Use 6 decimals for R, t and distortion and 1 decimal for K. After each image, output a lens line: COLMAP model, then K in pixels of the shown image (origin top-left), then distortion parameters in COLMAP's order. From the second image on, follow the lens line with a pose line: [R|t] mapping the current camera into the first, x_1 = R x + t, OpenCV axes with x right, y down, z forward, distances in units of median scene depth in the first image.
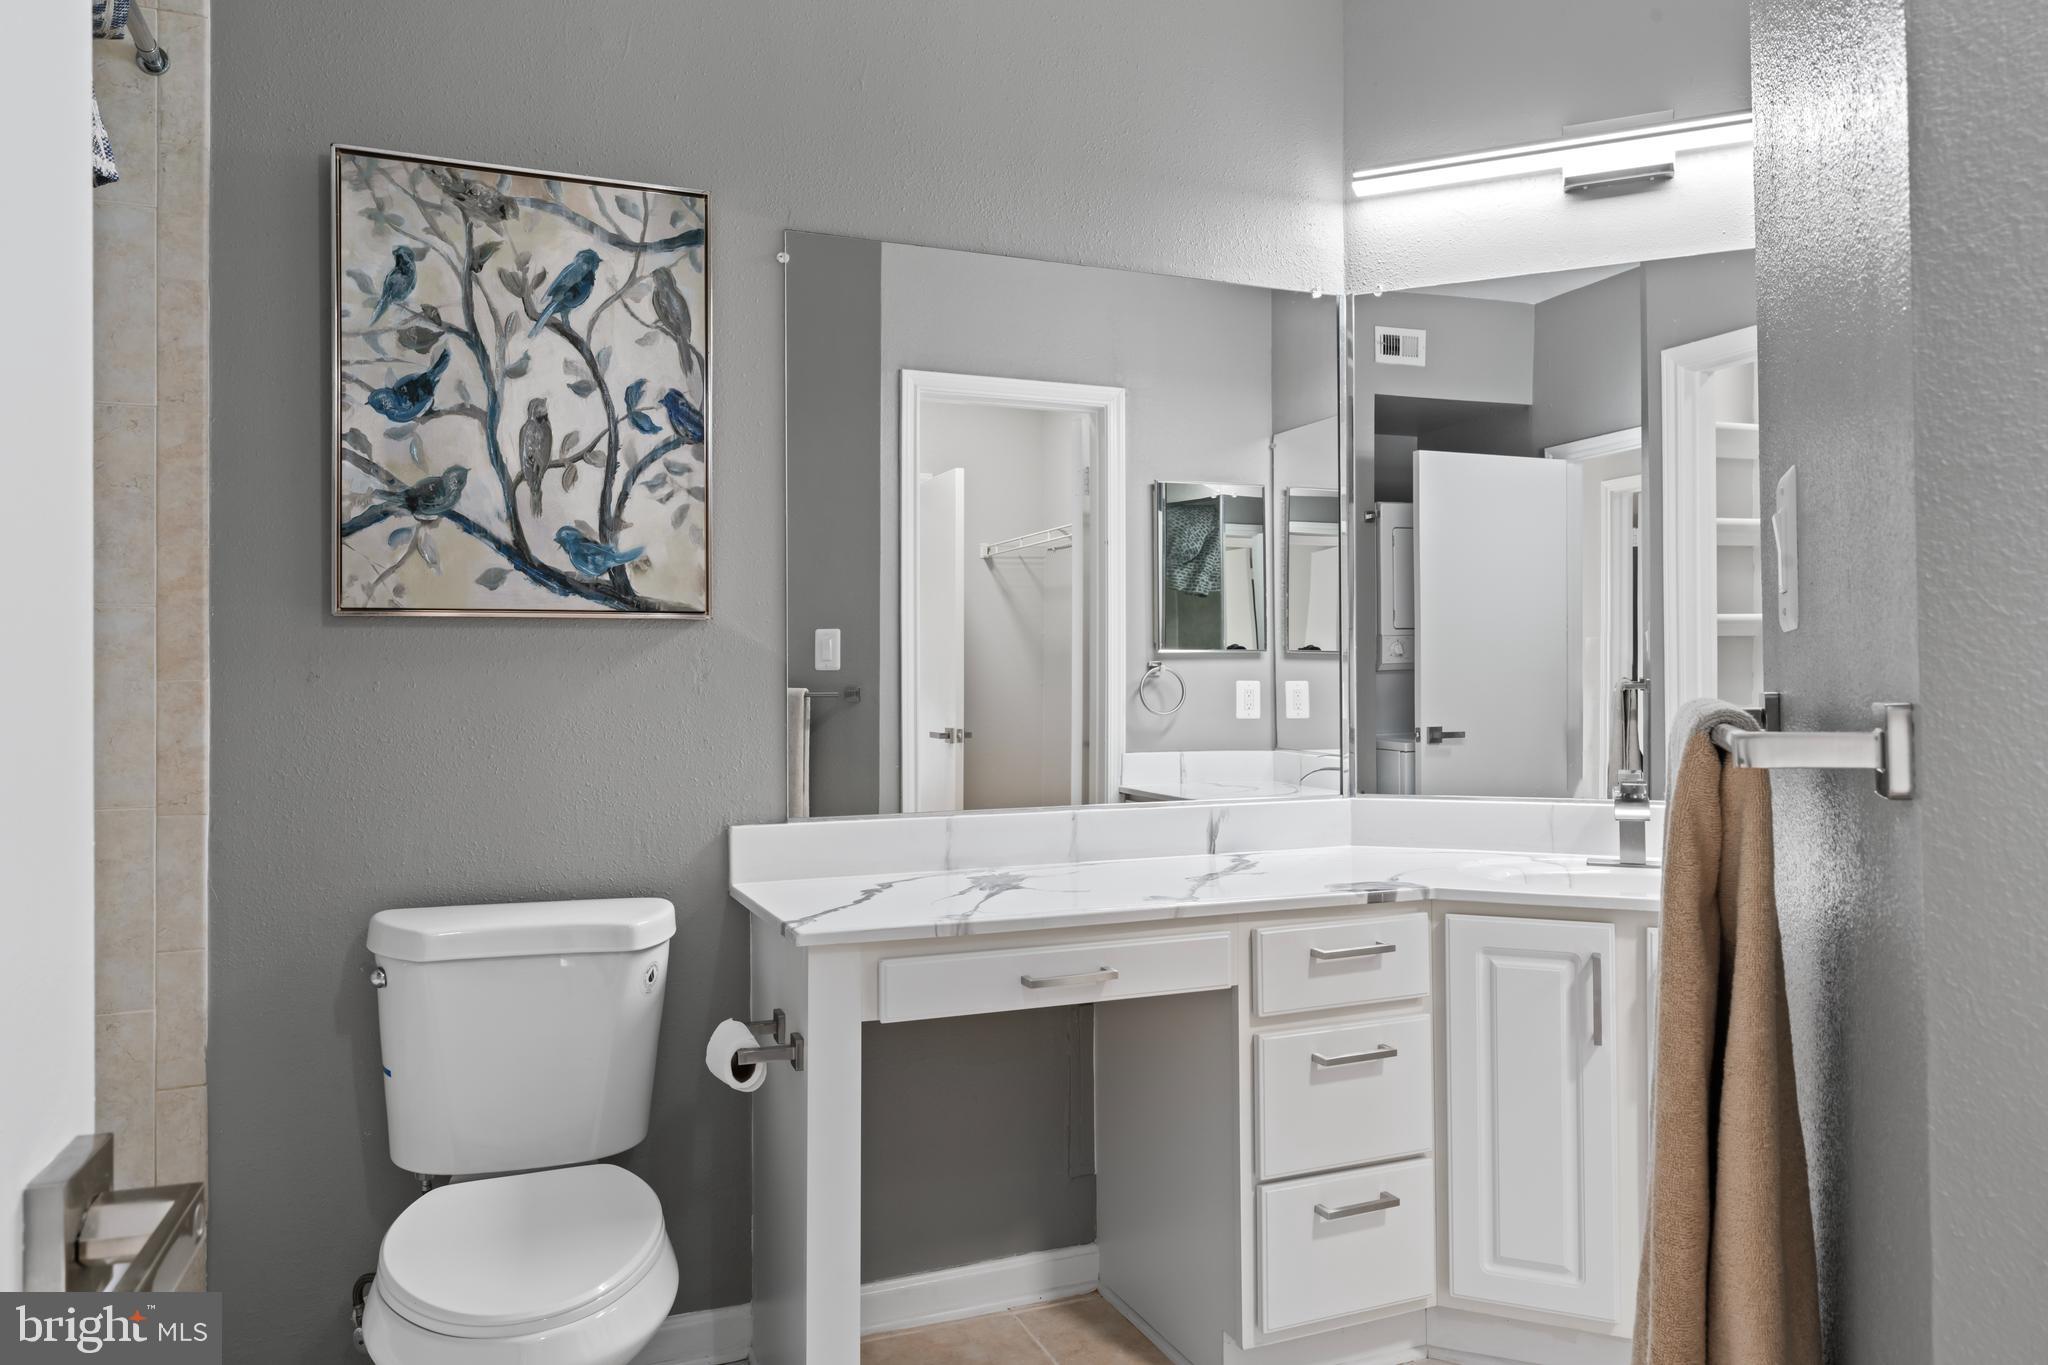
lens RADIAL K [[1317.1, 0, 1024.0], [0, 1317.1, 682.5], [0, 0, 1]] dist [-0.001911, -0.000562]
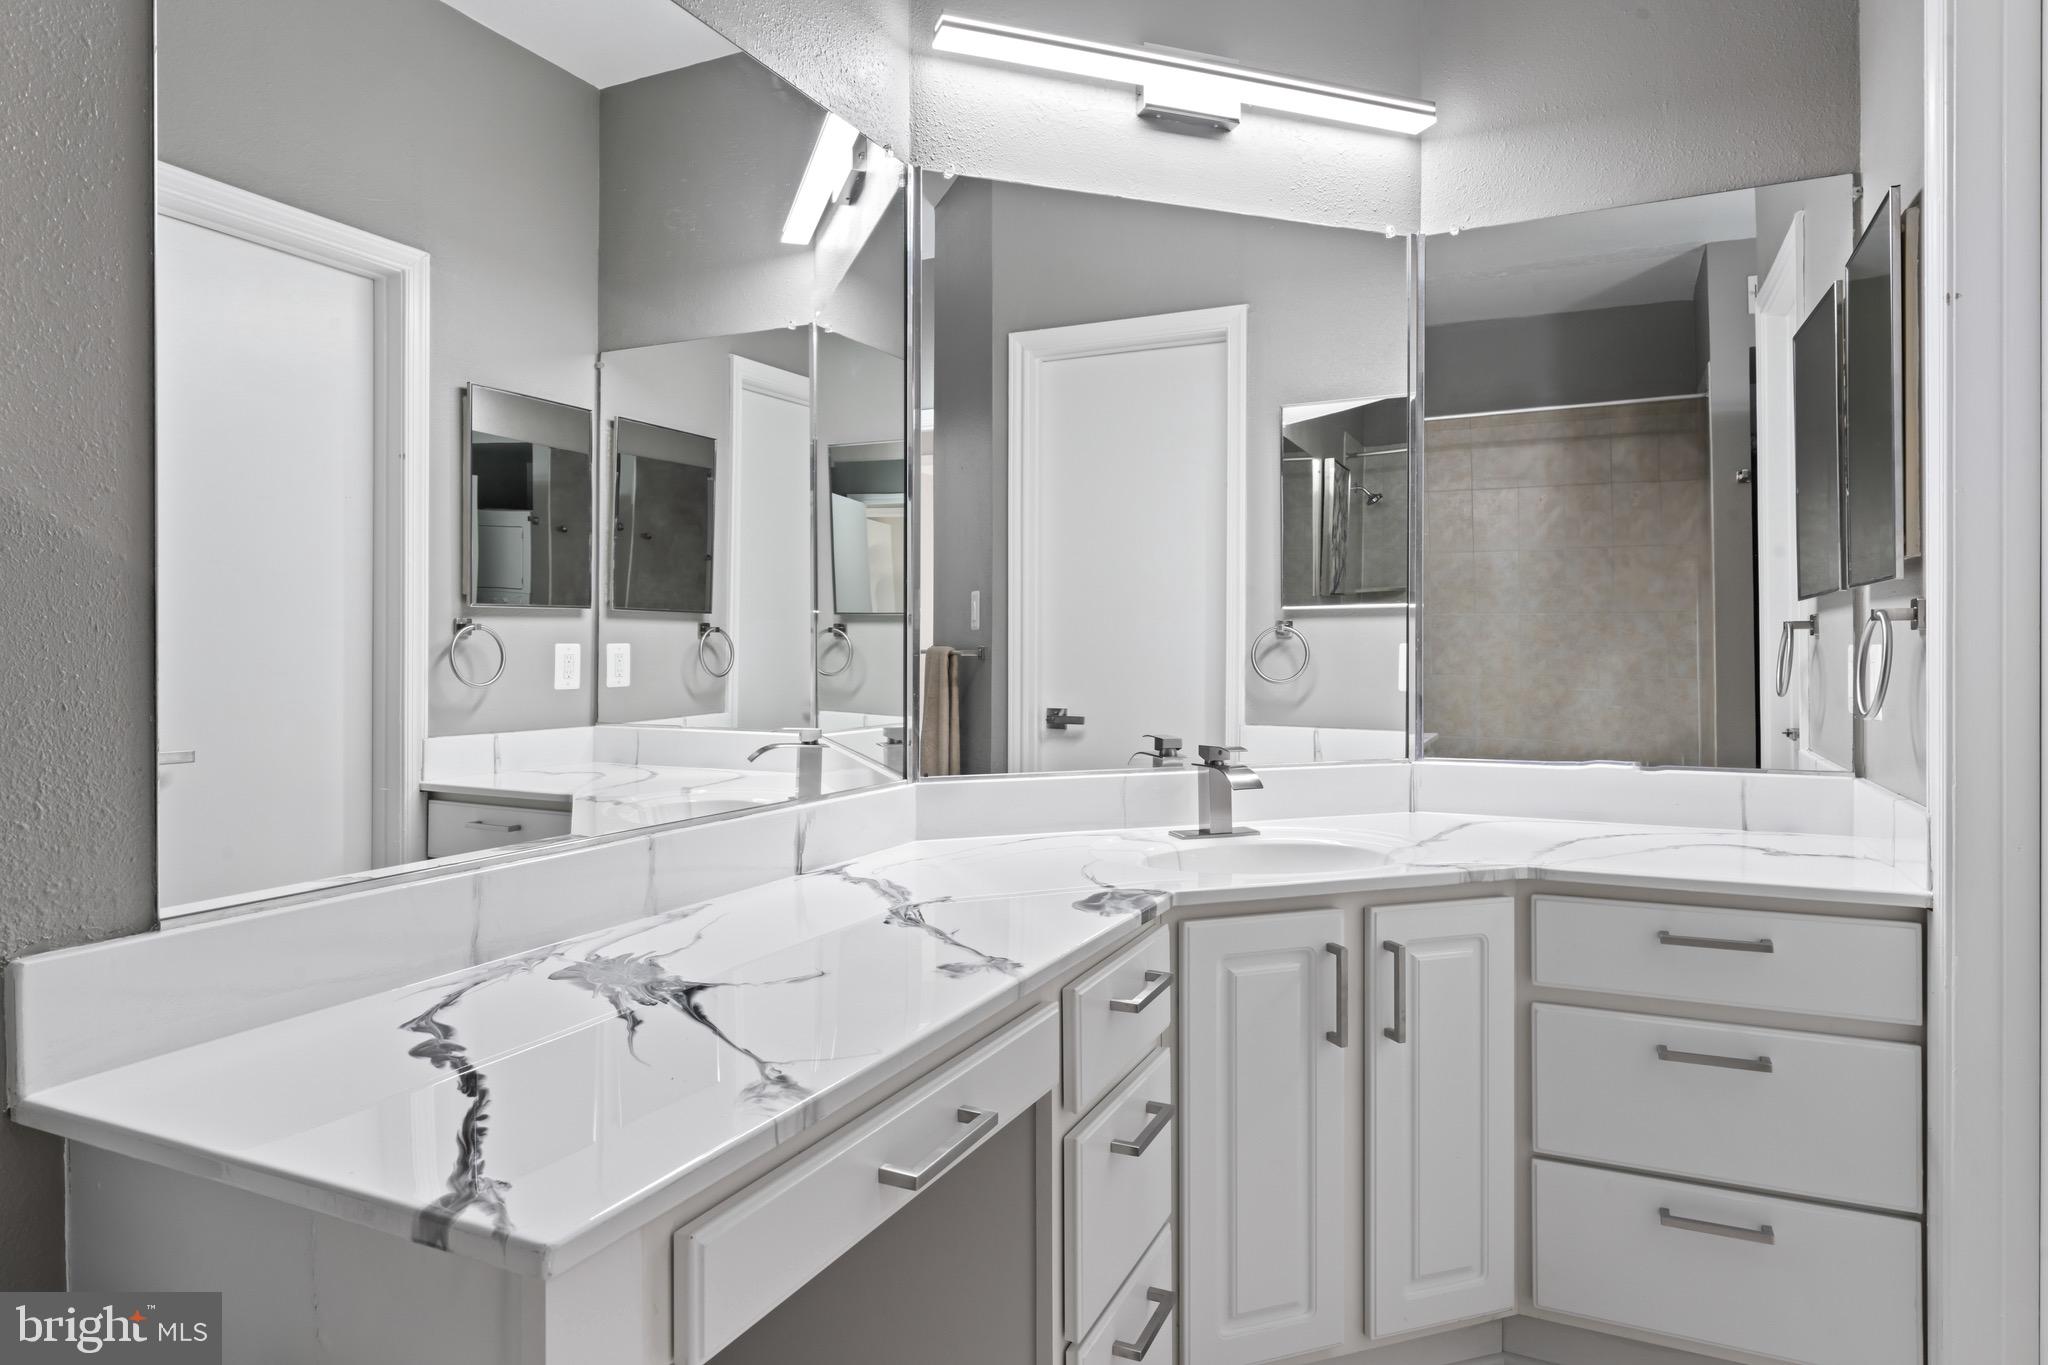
lens RADIAL K [[1183.6, 0, 1032.0], [0, 1183.6, 651.1], [0, 0, 1]] dist [0.001896, -0.023316]
pose [[0.732804, 0.003376, 0.680431, -0.251429], [-0.002308, 0.999994, -0.002475, 0.009430], [-0.680436, 0.000243, 0.732808, 0.522158]]
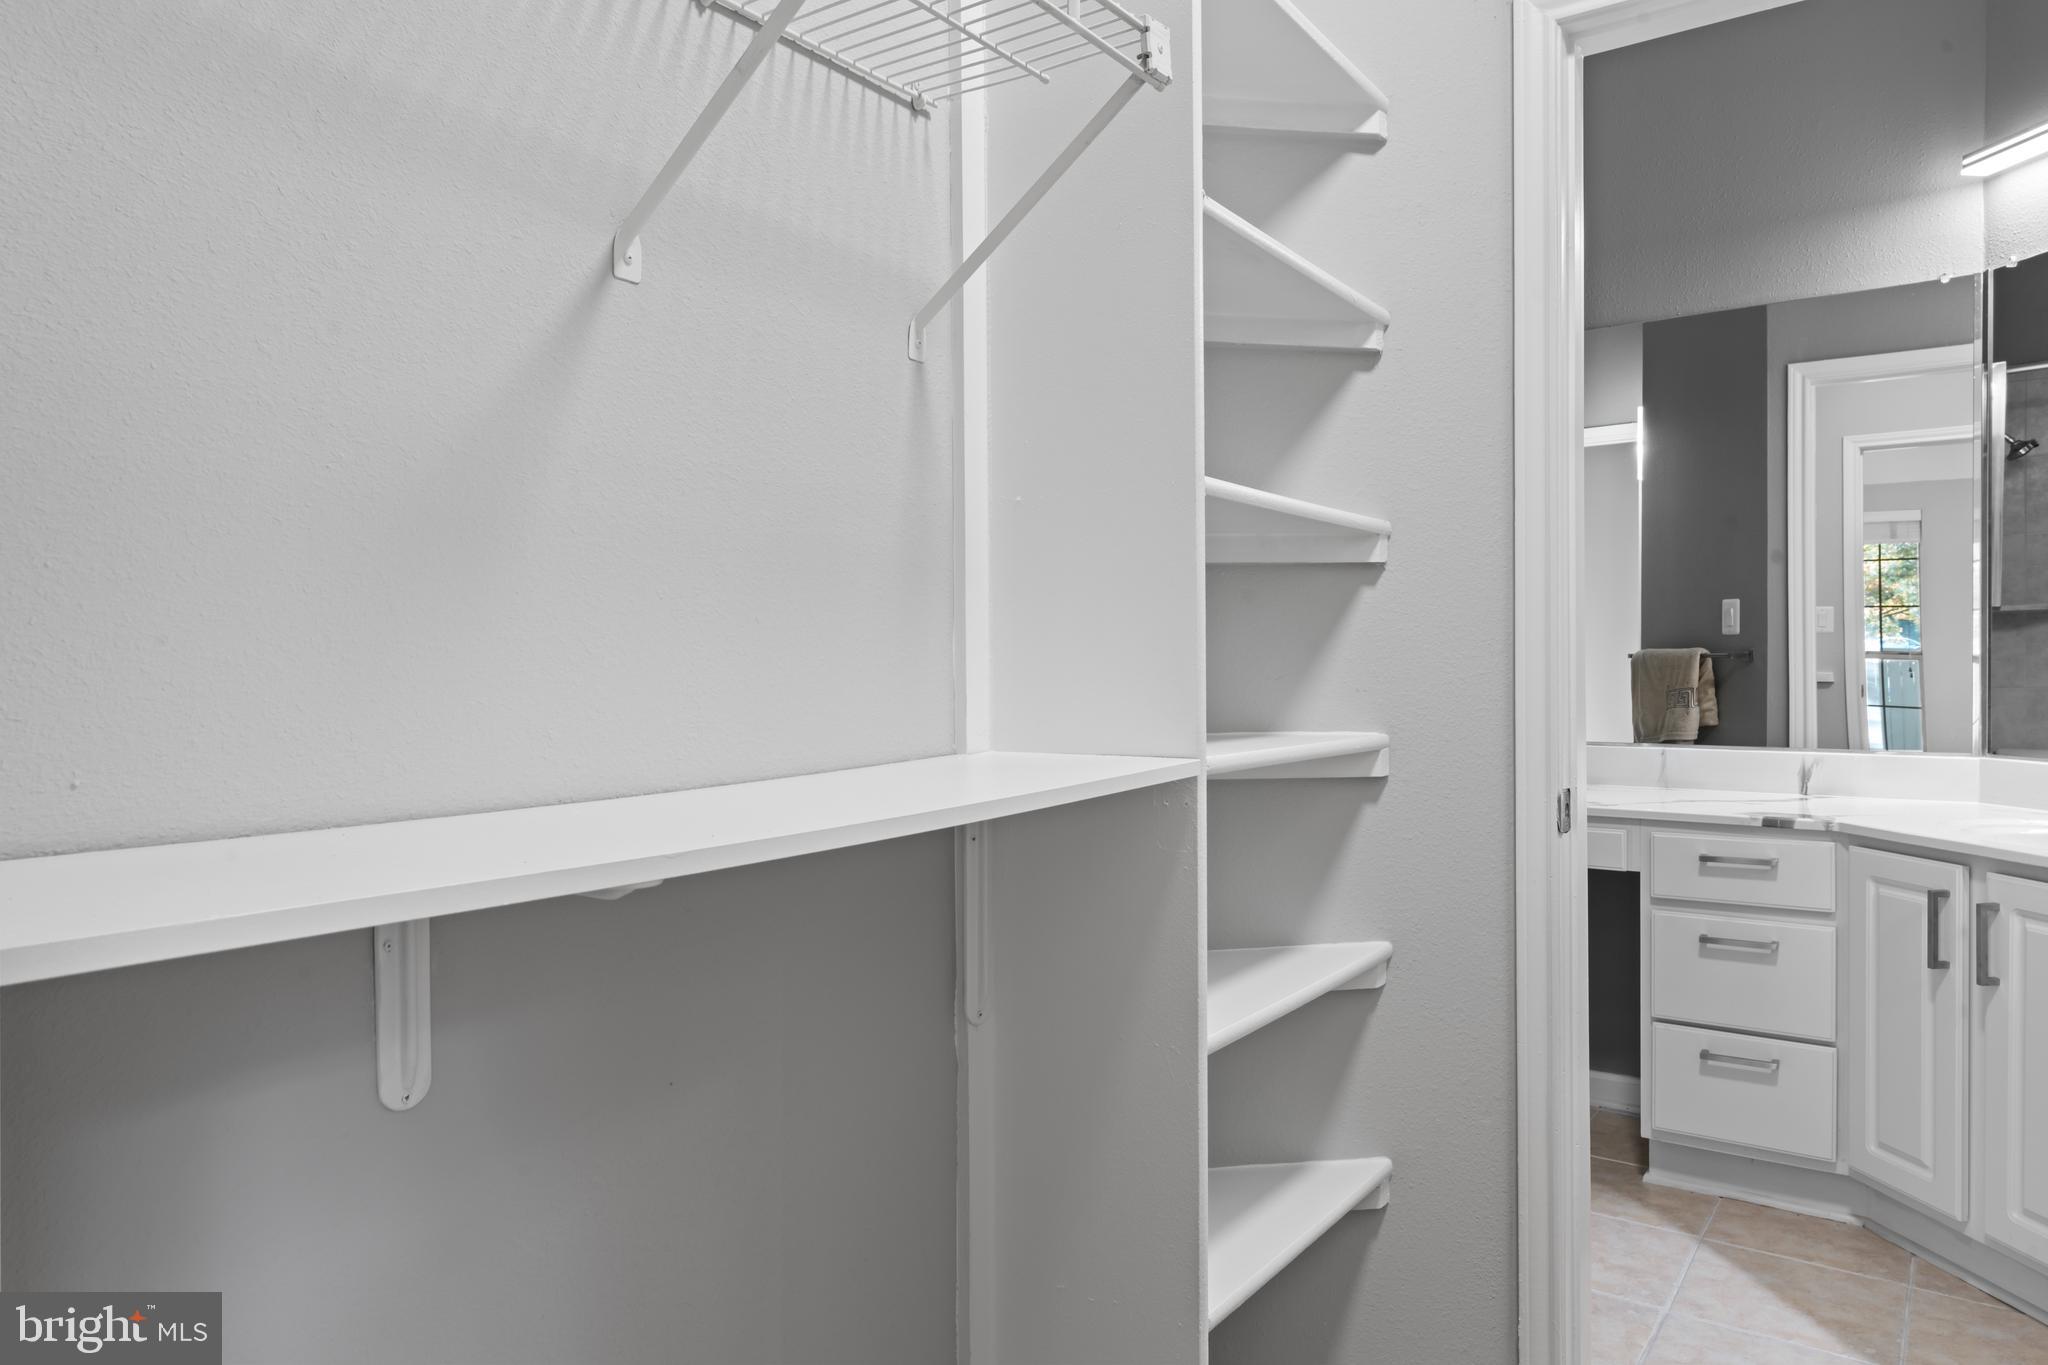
lens RADIAL K [[1346.7, 0, 1024.0], [0, 1346.7, 682.5], [0, 0, 1]] dist [0.005646, 0.000378]
pose [[0.535370, 0.016776, -0.844451, 0.939370], [0.010338, 0.999598, 0.026413, -0.009548], [0.844554, -0.022871, 0.534981, -0.267147]]
